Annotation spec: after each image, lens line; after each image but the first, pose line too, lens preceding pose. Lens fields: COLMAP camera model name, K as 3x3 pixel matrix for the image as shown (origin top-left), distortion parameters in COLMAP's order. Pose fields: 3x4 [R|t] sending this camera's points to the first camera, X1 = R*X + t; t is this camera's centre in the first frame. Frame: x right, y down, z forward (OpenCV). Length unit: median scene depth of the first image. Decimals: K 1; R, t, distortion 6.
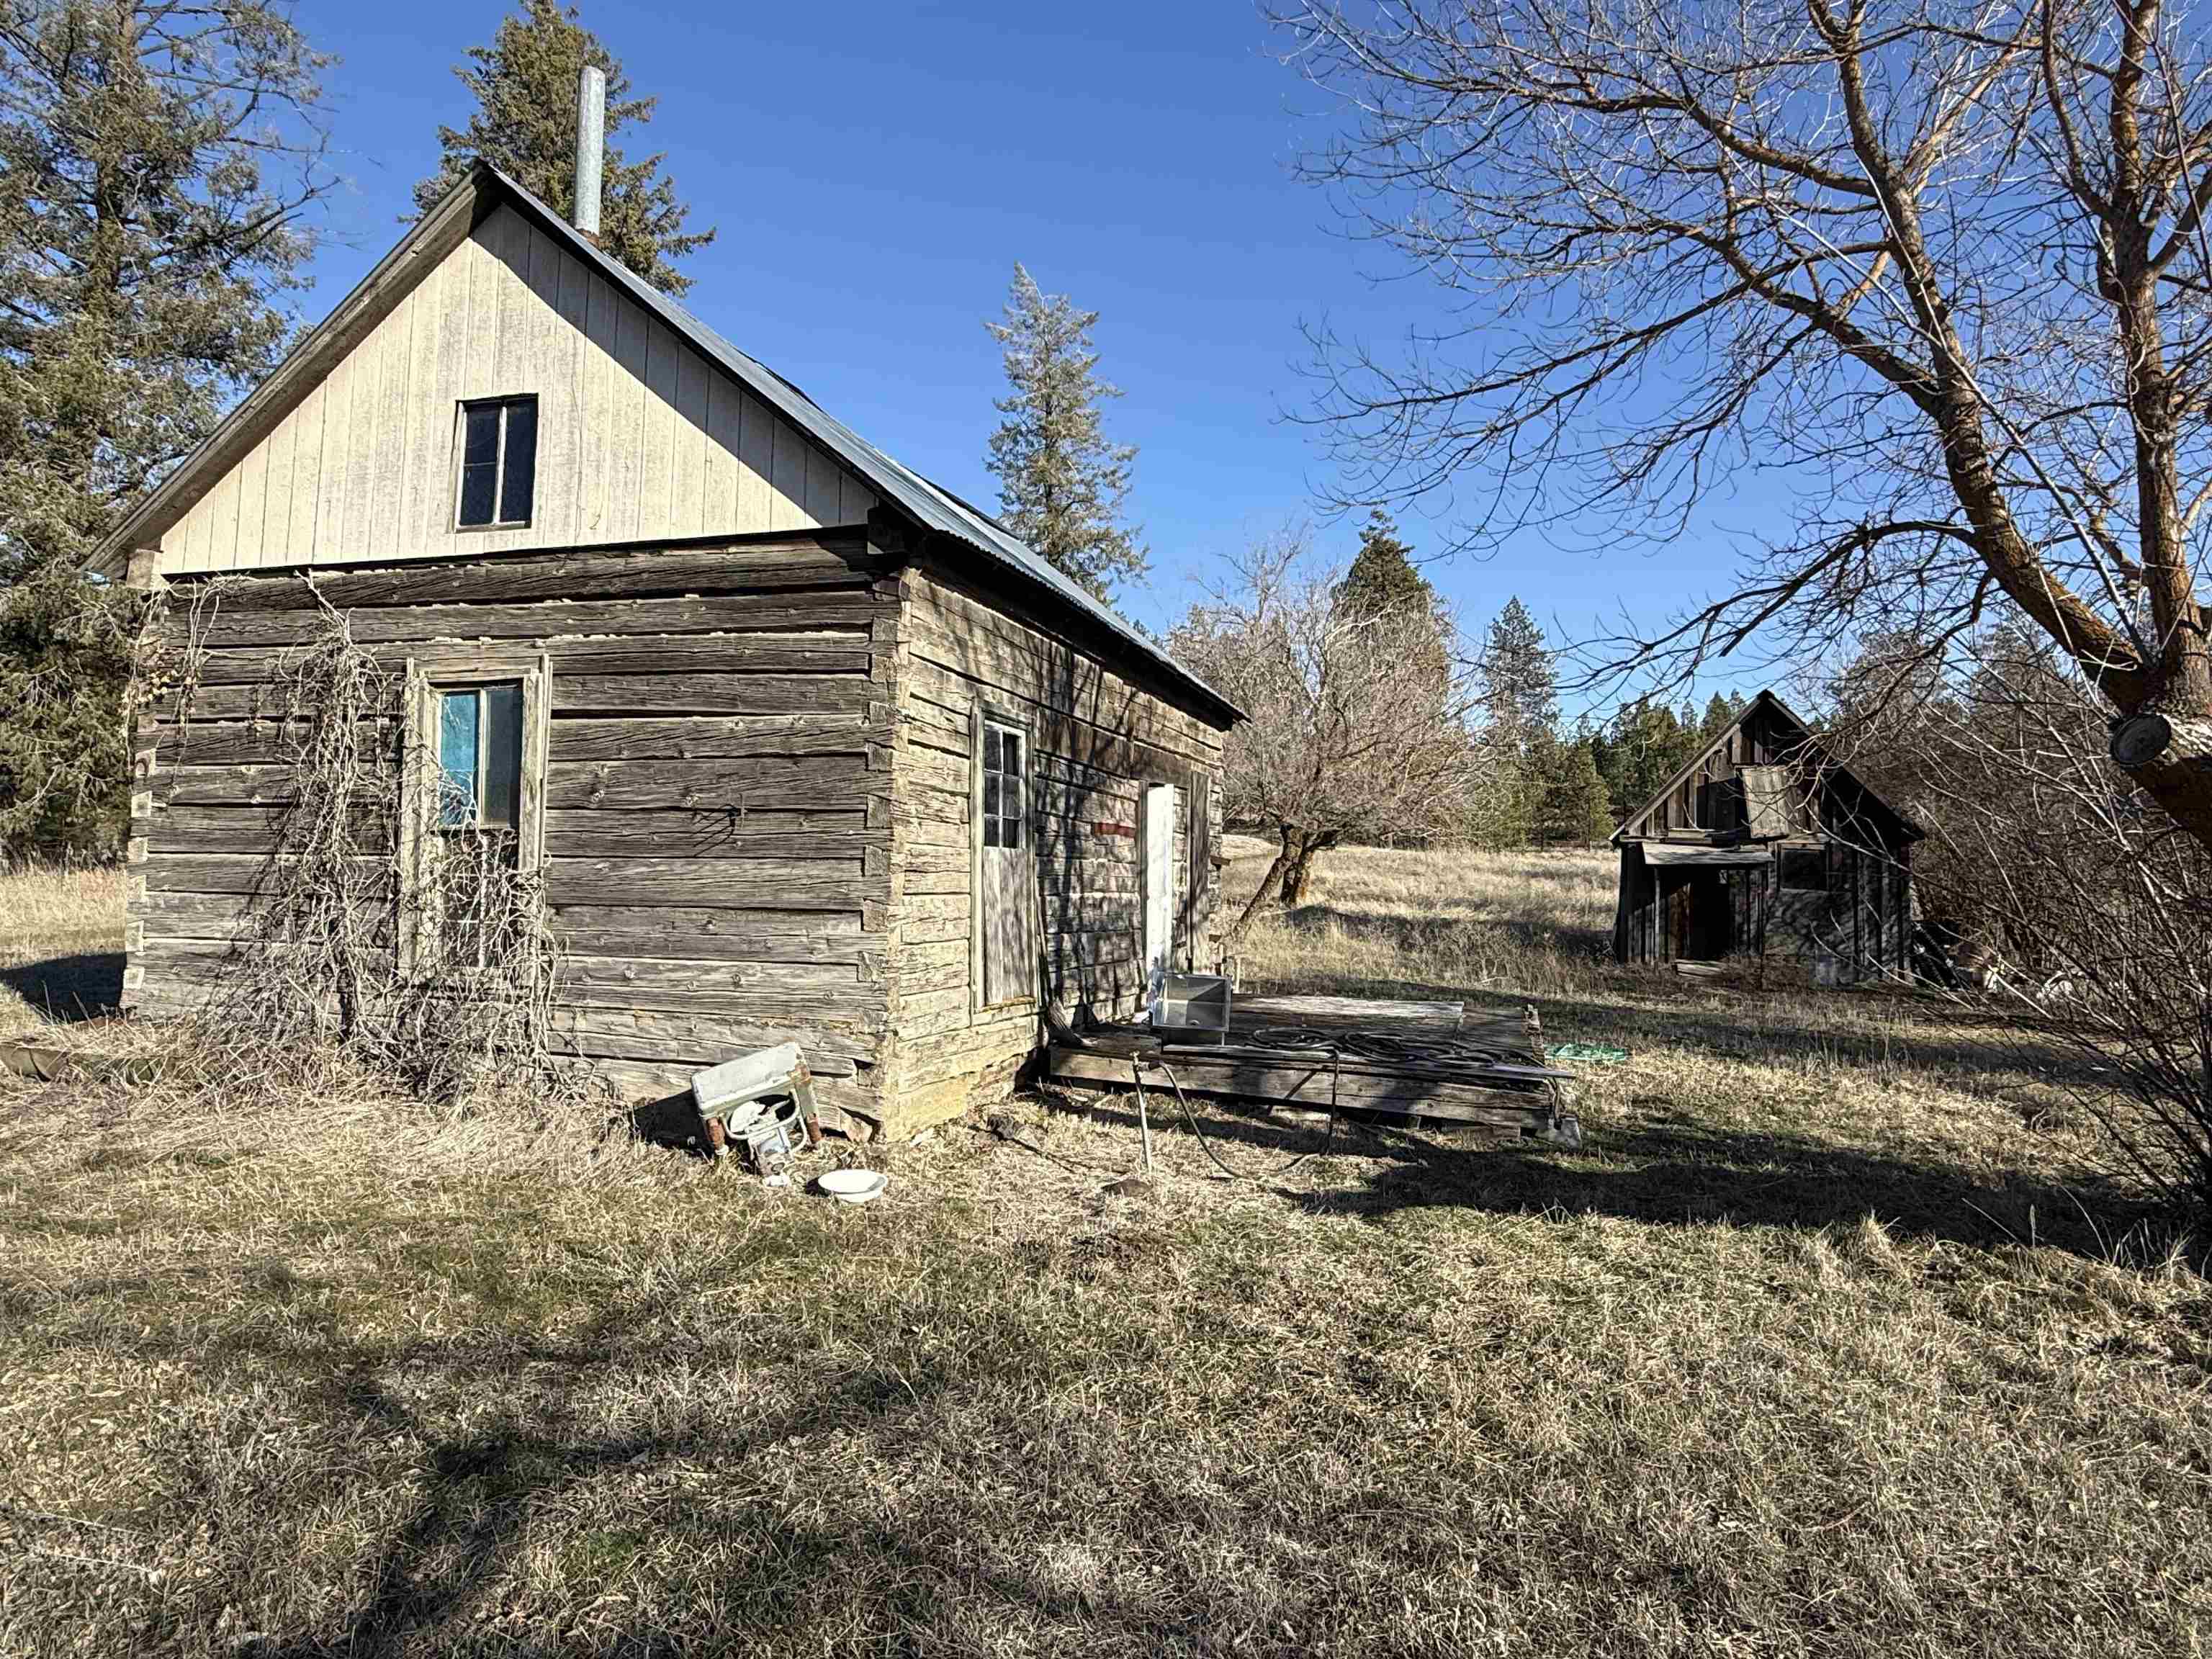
lens RADIAL K [[1272.7, 0, 1097.7], [0, 1272.7, 839.2], [0, 0, 1]] dist [-0.024181, -0.000055]
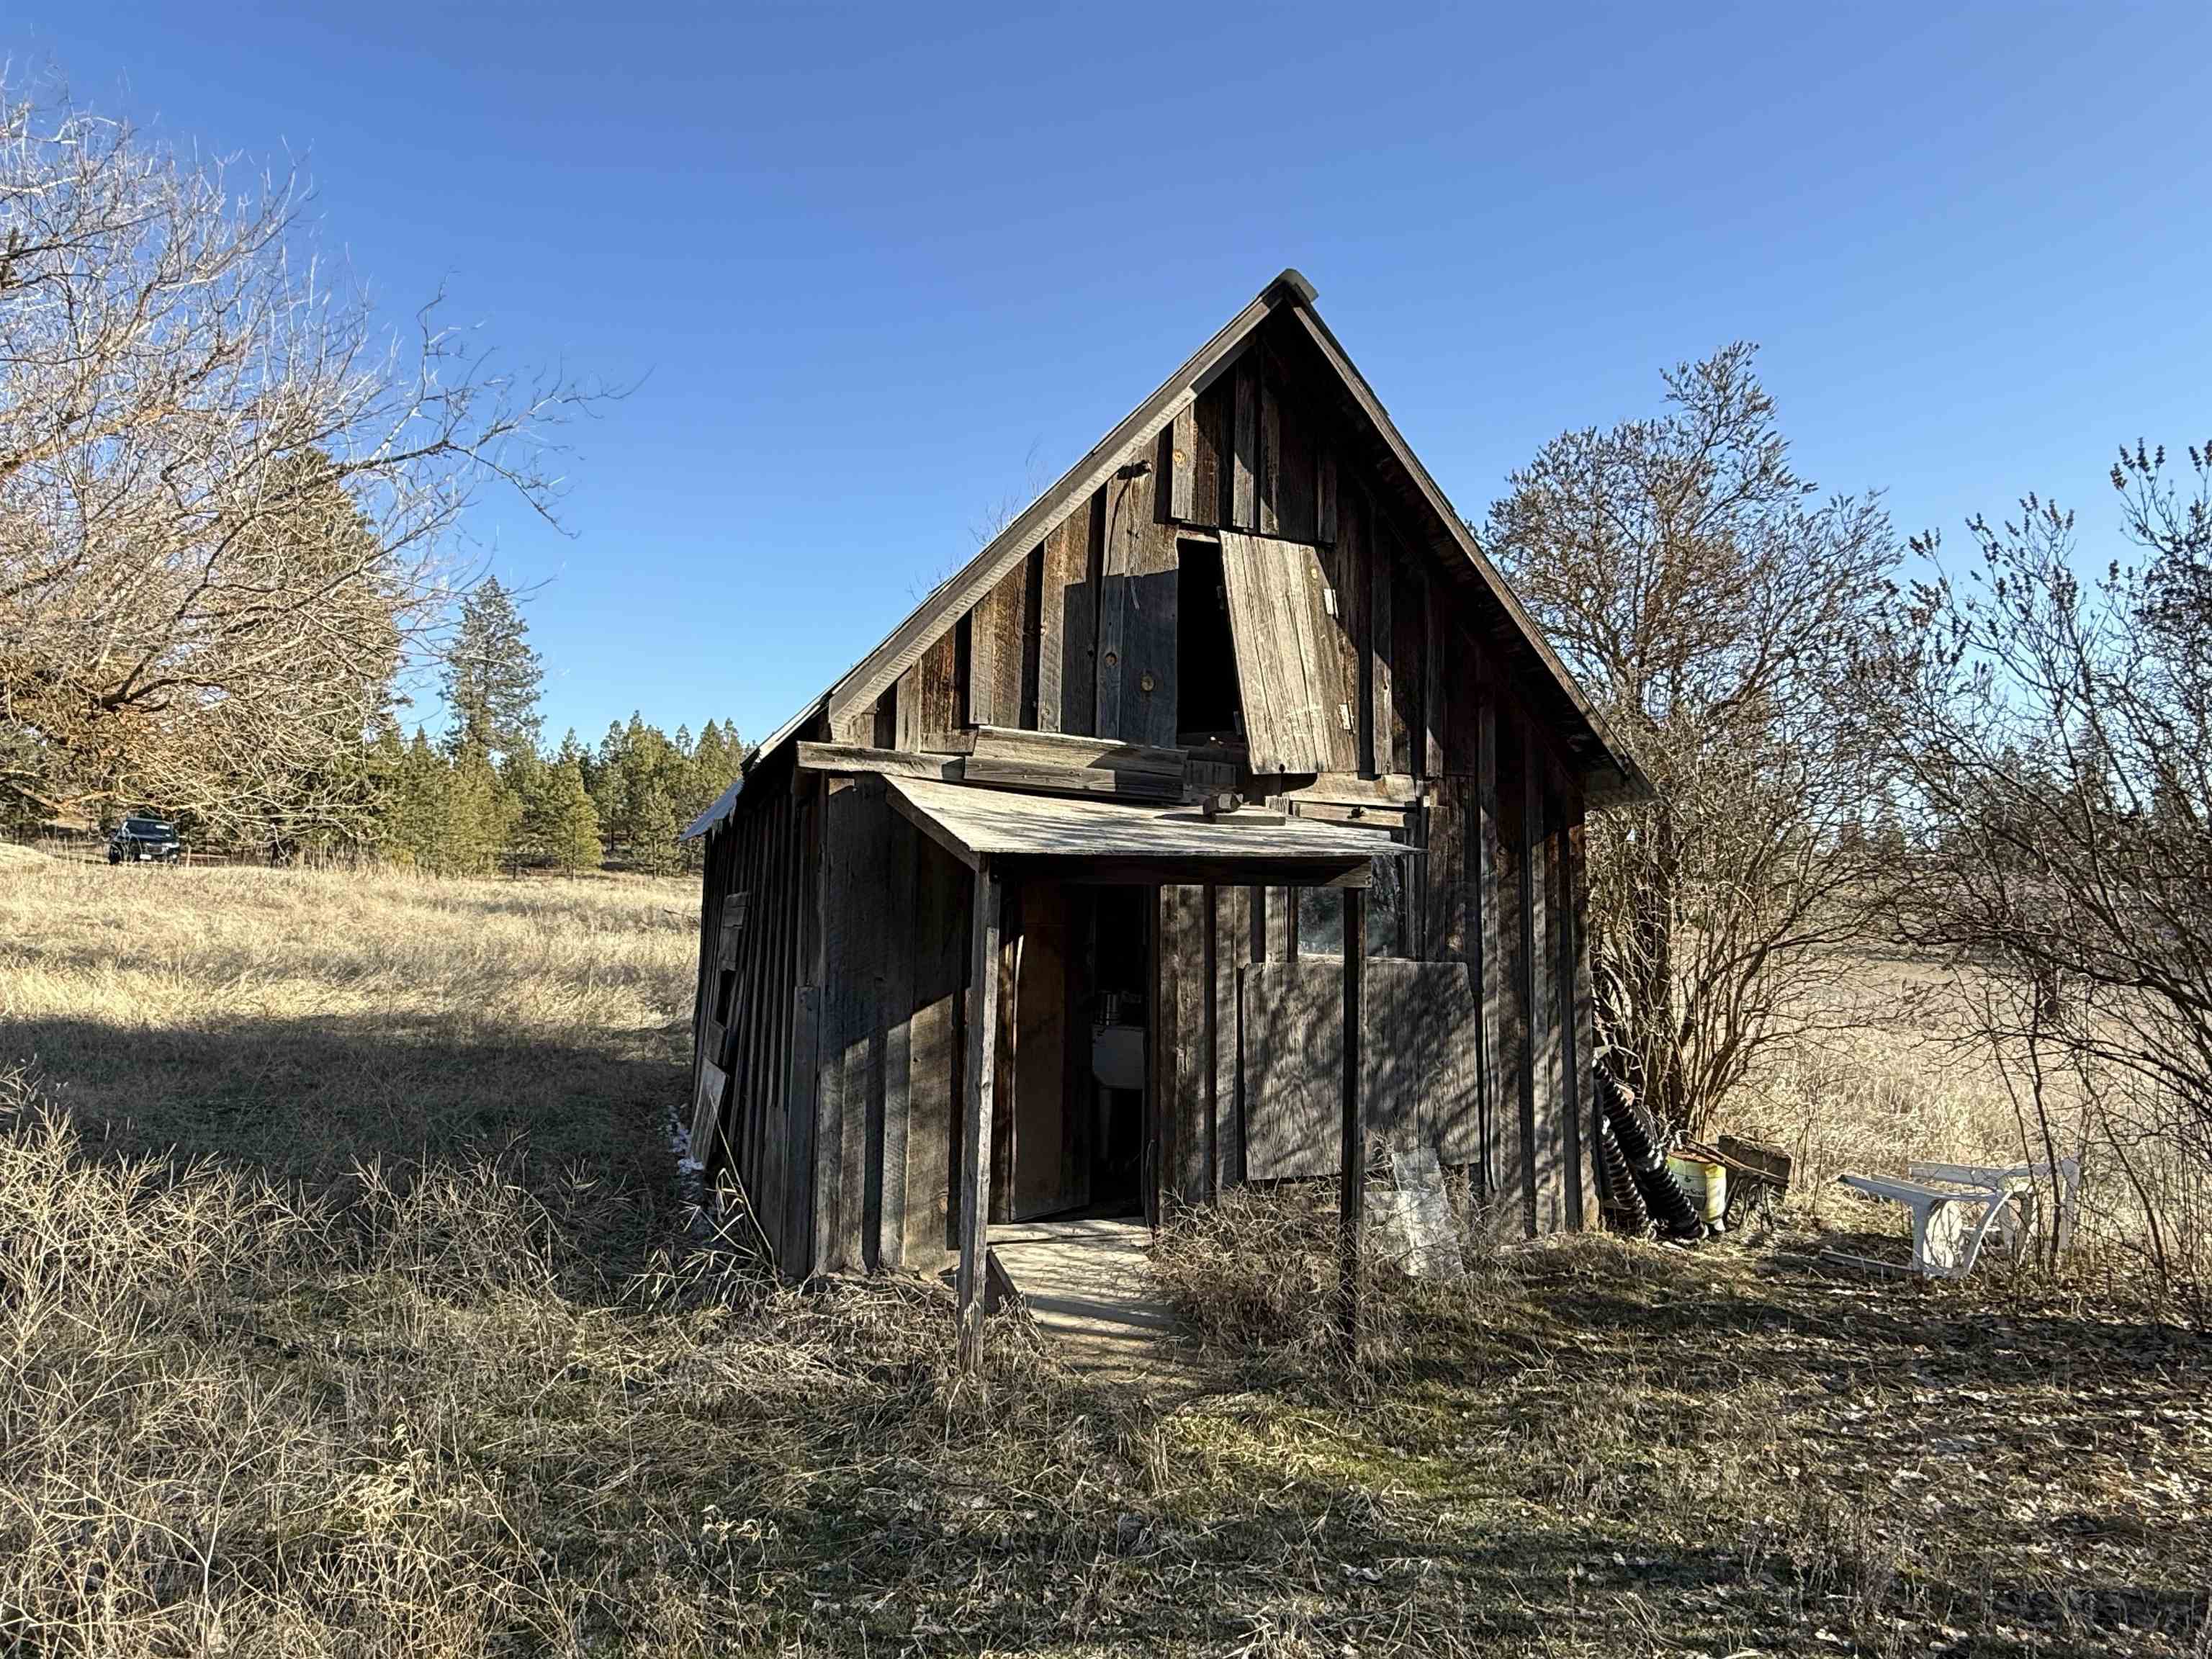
lens RADIAL K [[1272.7, 0, 1097.7], [0, 1272.7, 839.2], [0, 0, 1]] dist [-0.024181, -0.000055]
pose [[0.720069, 0.042466, 0.692602, 0.289713], [-0.023207, 0.999041, -0.037127, 0.024019], [-0.693514, 0.010661, 0.720364, 0.797645]]
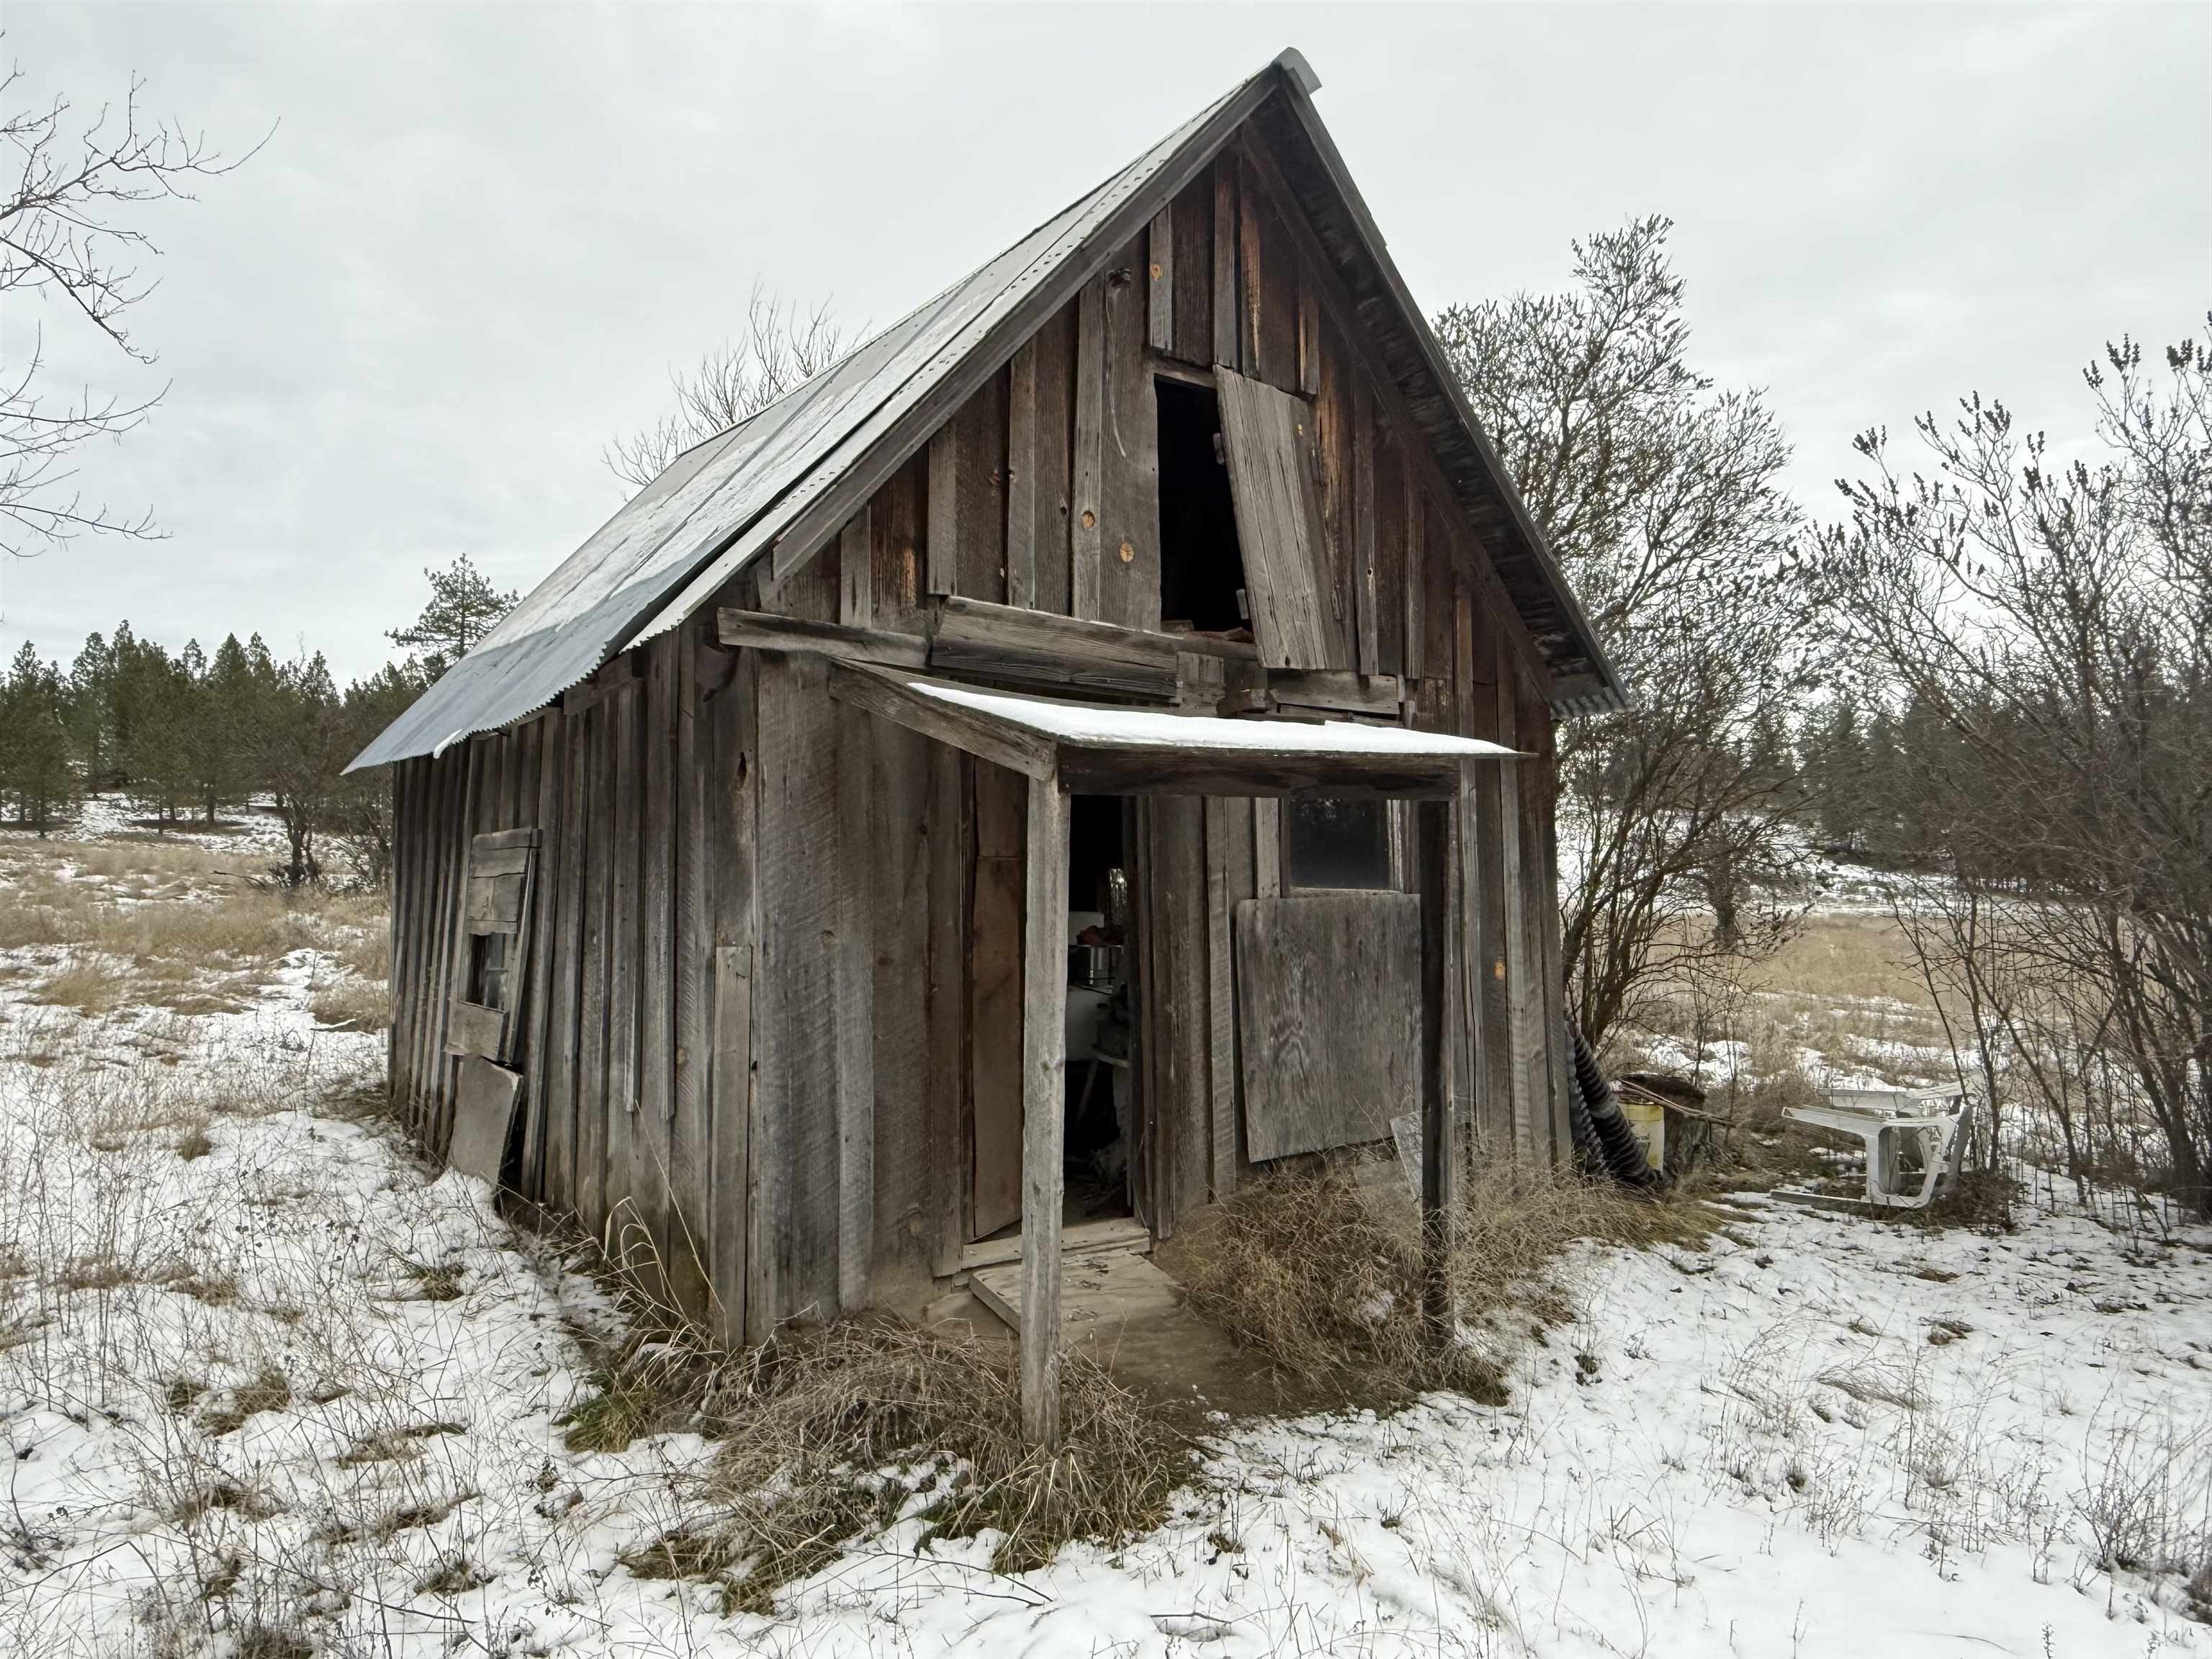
lens RADIAL K [[1433.2, 0, 1106.0], [0, 1433.2, 829.5], [0, 0, 1]] dist [-0.051333, 0.037955]
pose [[0.519701, 0.010797, 0.854280, 0.286496], [-0.008597, 0.999936, -0.007407, 0.025218], [-0.854305, -0.003495, 0.519761, 0.812515]]
